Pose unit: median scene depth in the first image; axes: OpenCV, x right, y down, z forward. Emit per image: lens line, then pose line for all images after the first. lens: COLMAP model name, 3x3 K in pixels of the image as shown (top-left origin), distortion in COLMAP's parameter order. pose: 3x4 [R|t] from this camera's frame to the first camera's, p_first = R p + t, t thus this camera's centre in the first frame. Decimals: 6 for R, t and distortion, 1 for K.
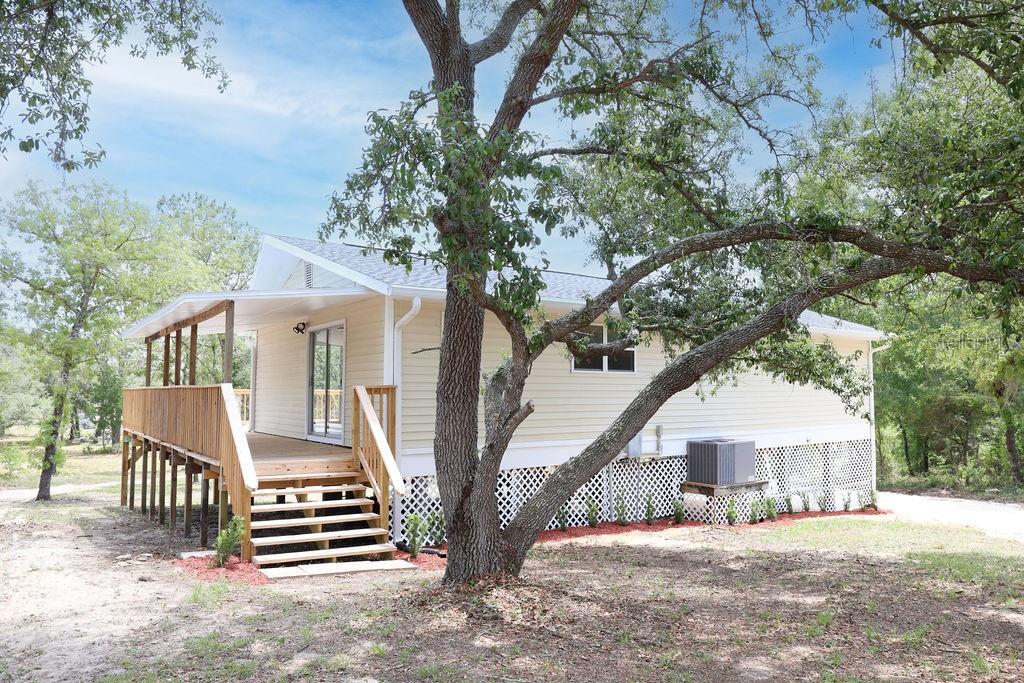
lens RADIAL K [[701.4, 0, 519.1], [0, 701.4, 338.3], [0, 0, 1]] dist [-0.107580, 0.084908]
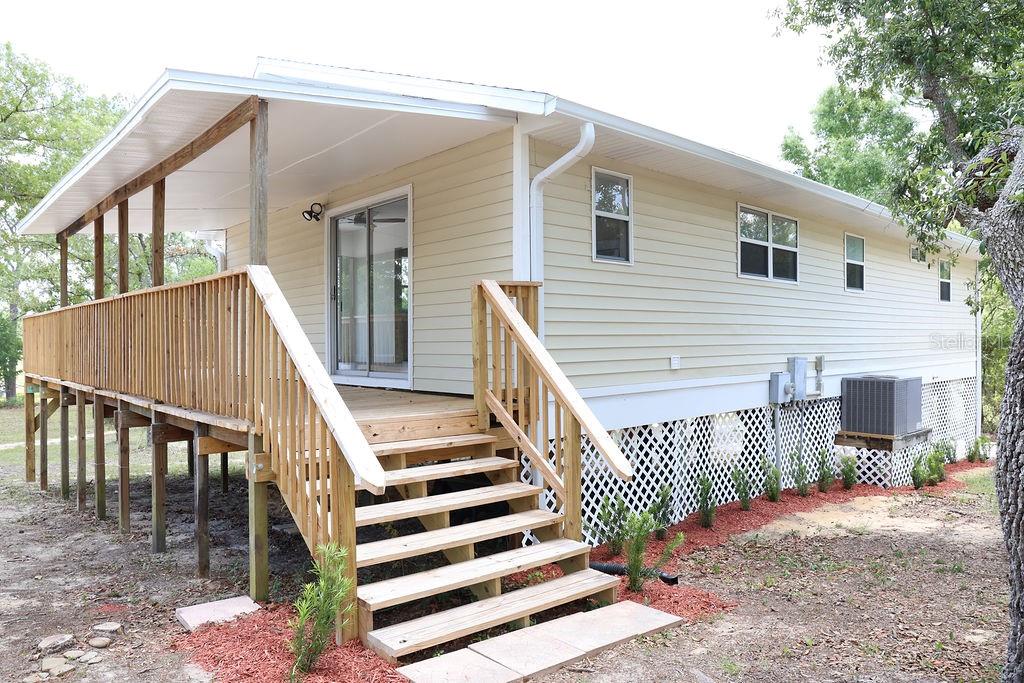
lens RADIAL K [[701.4, 0, 519.1], [0, 701.4, 338.3], [0, 0, 1]] dist [-0.107580, 0.084908]
pose [[0.993584, -0.005159, 0.112976, -0.229204], [-0.003380, 0.997158, 0.075262, 0.062049], [-0.113043, -0.075161, 0.990743, 0.377186]]
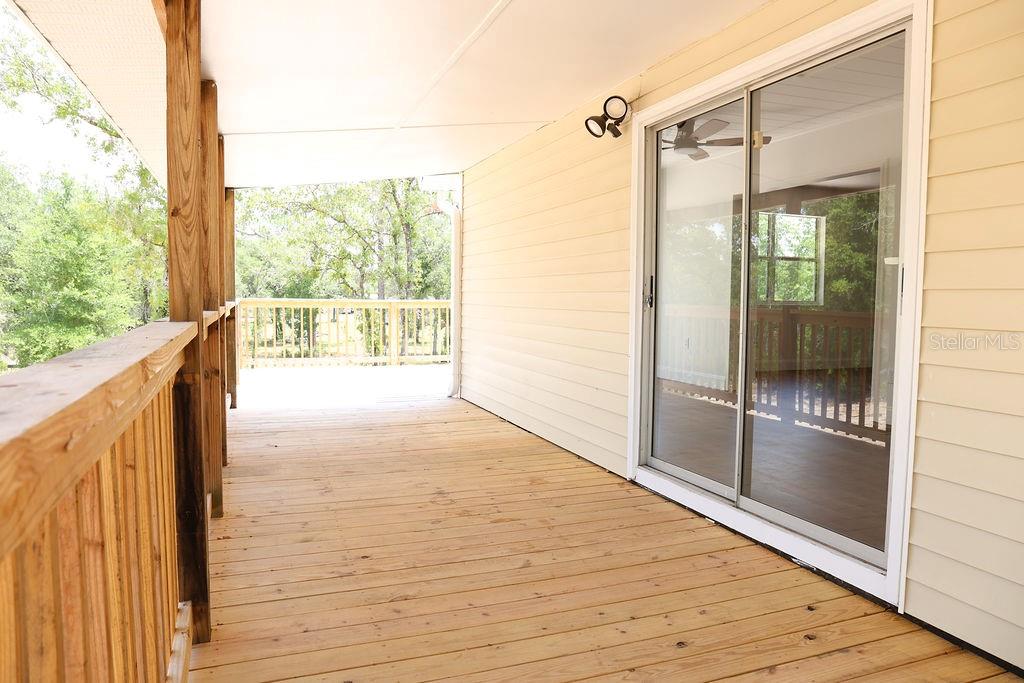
lens RADIAL K [[701.4, 0, 519.1], [0, 701.4, 338.3], [0, 0, 1]] dist [-0.107580, 0.084908]
pose [[0.965266, 0.026677, -0.259905, -0.314237], [0.010216, 0.990159, 0.139575, 0.044013], [0.261071, -0.137383, 0.955494, 0.792697]]
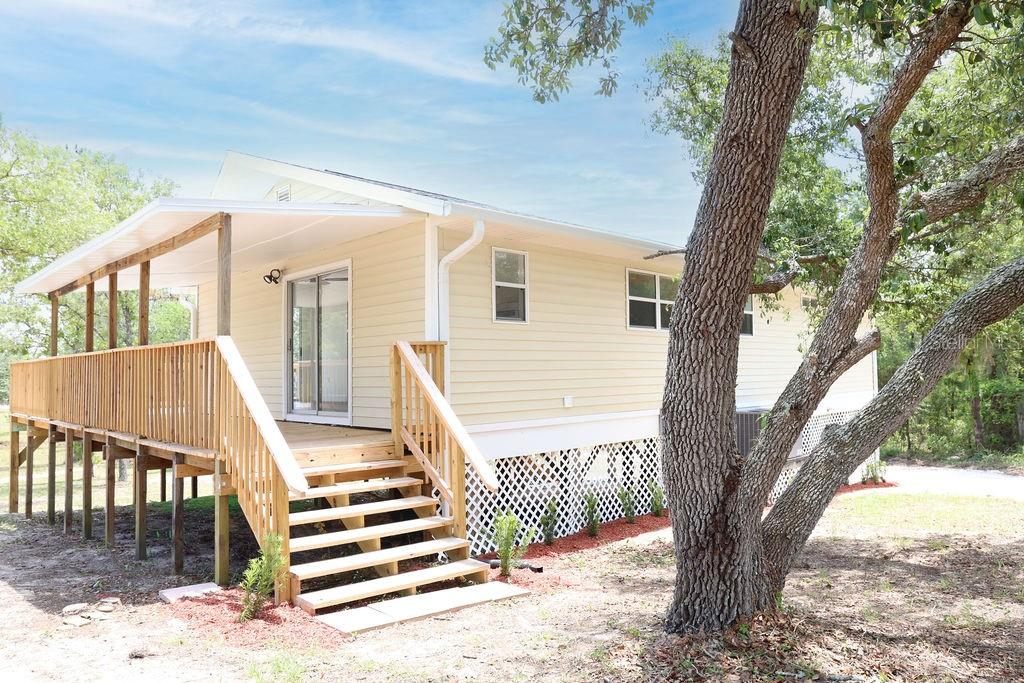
lens RADIAL K [[701.4, 0, 519.1], [0, 701.4, 338.3], [0, 0, 1]] dist [-0.107580, 0.084908]
pose [[0.988449, -0.006081, 0.151433, -0.187023], [0.002074, 0.999644, 0.026601, 0.039526], [-0.151540, -0.025979, 0.988110, 0.225721]]
